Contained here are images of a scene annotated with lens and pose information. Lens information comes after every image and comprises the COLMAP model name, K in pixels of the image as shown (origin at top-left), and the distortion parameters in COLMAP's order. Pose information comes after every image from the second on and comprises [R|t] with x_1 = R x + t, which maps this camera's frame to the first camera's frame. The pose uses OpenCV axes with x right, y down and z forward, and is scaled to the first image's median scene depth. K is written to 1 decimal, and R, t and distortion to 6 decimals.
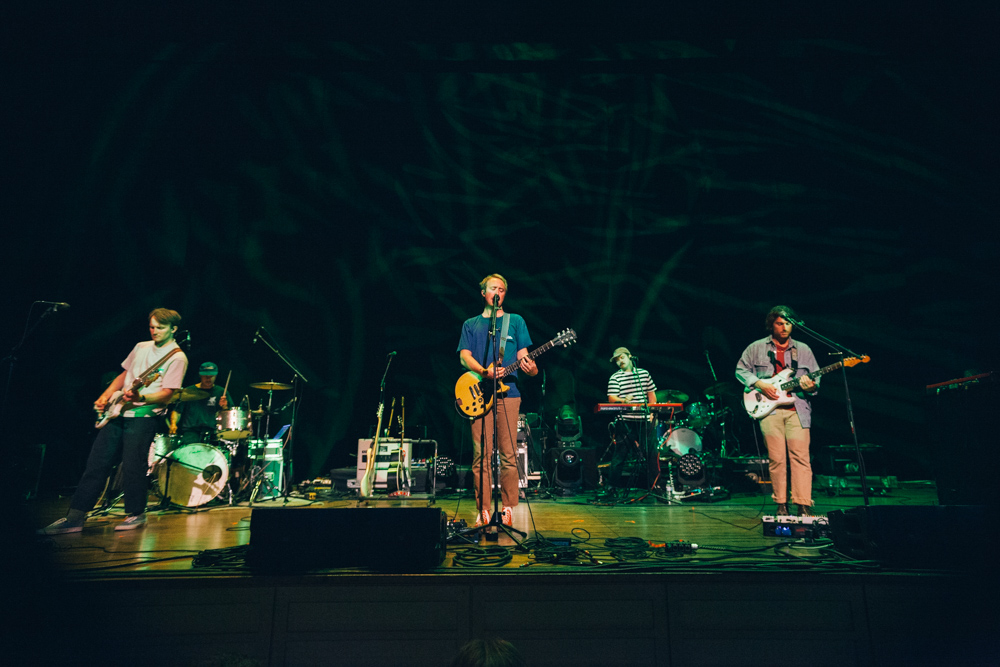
lens RADIAL K [[556.3, 0, 500.0], [0, 556.3, 333.5], [0, 0, 1]] dist [-0.000244, 0.000162]
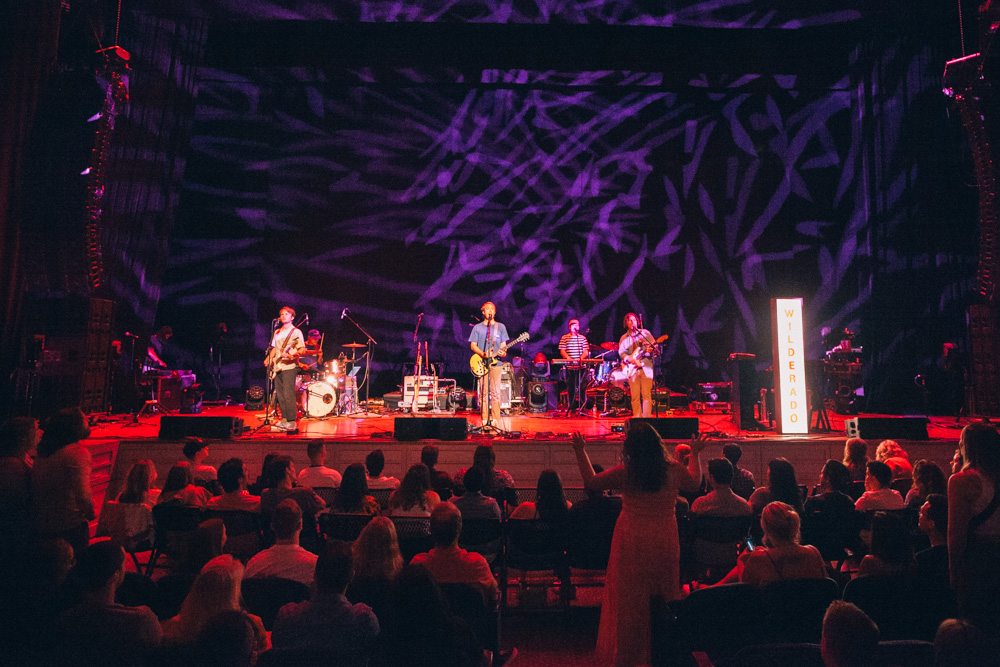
lens RADIAL K [[556.6, 0, 500.0], [0, 556.6, 333.5], [0, 0, 1]] dist [-0.031789, 0.066880]
pose [[0.999940, 0.010951, -0.000823, 0.019621], [-0.010716, 0.989358, 0.145107, -0.193775], [0.002403, -0.145089, 0.989416, -0.645281]]
